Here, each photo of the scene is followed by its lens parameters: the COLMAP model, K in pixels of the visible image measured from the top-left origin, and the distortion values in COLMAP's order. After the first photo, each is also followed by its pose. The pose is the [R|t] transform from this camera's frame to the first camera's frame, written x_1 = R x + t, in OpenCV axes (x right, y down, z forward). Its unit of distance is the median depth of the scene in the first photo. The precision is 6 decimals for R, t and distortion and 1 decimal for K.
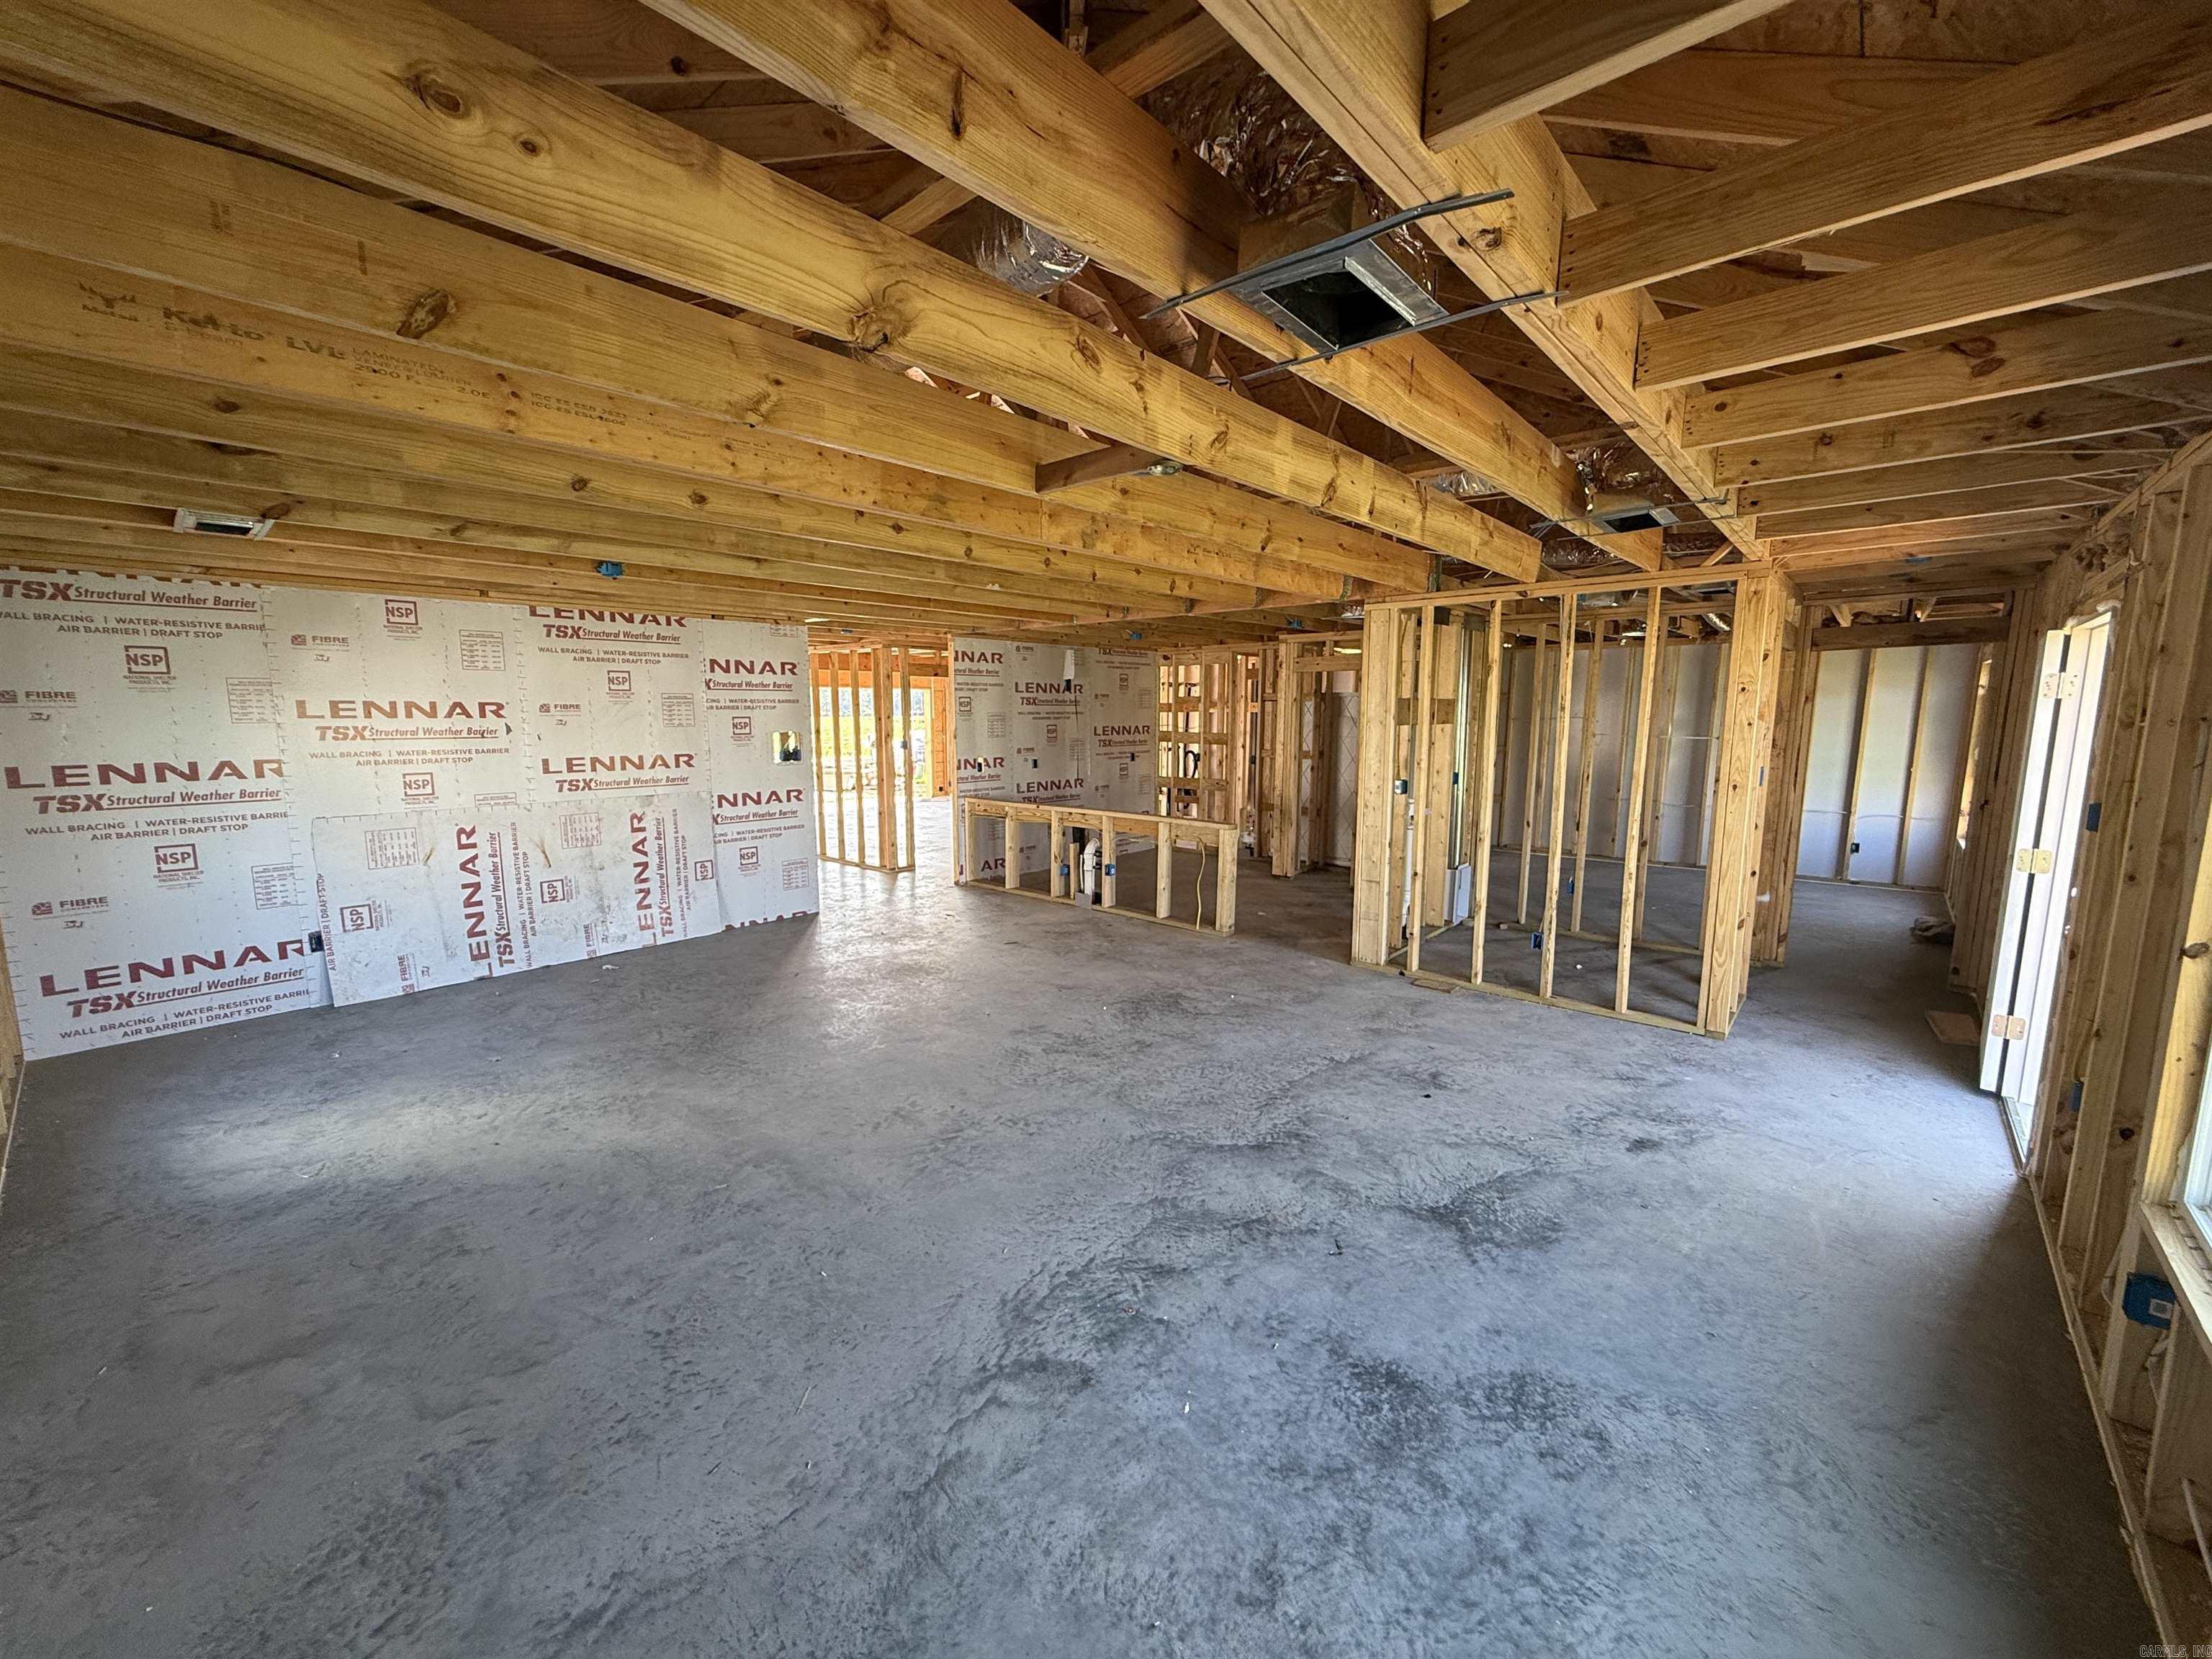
lens RADIAL K [[882.1, 0, 1106.5], [0, 882.1, 826.9], [0, 0, 1]] dist [-0.000274, 0.000026]
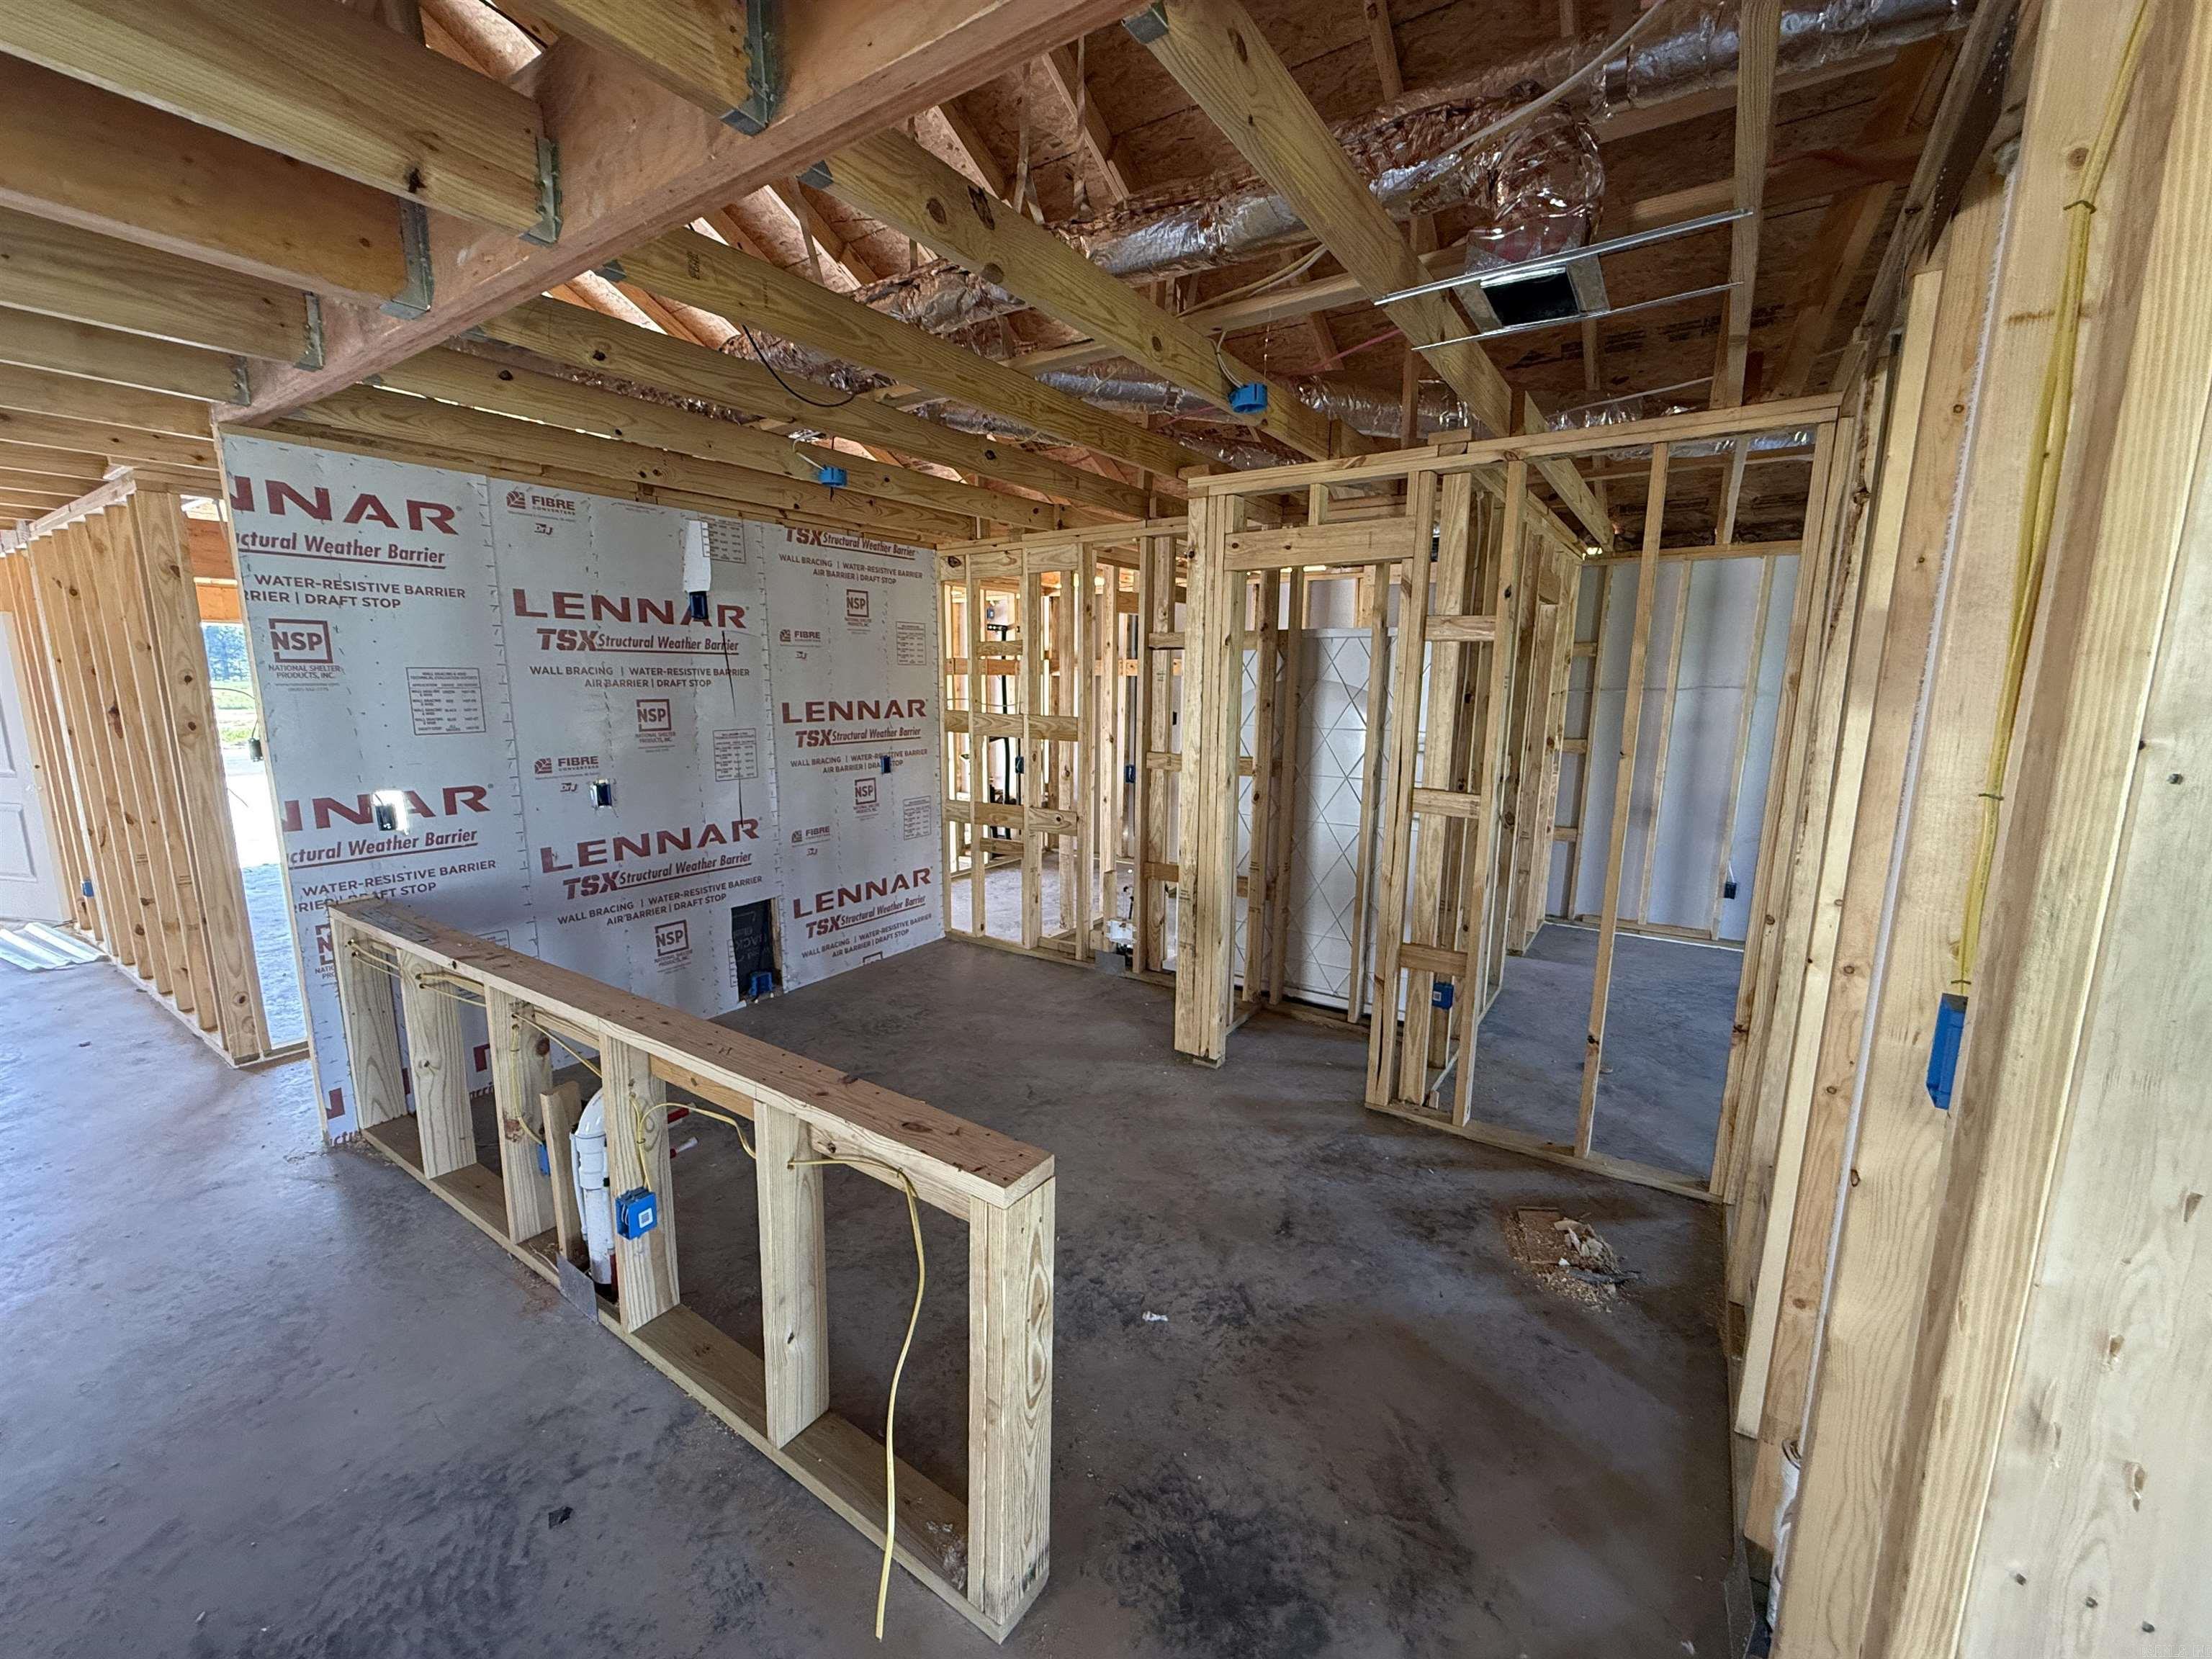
lens RADIAL K [[882.1, 0, 1103.9], [0, 882.1, 829.9], [0, 0, 1]] dist [-0.000274, 0.000026]
pose [[0.991689, -0.016064, 0.127651, 0.092790], [0.011285, 0.999211, 0.038069, -0.065296], [-0.128162, -0.036313, 0.991088, 0.537813]]
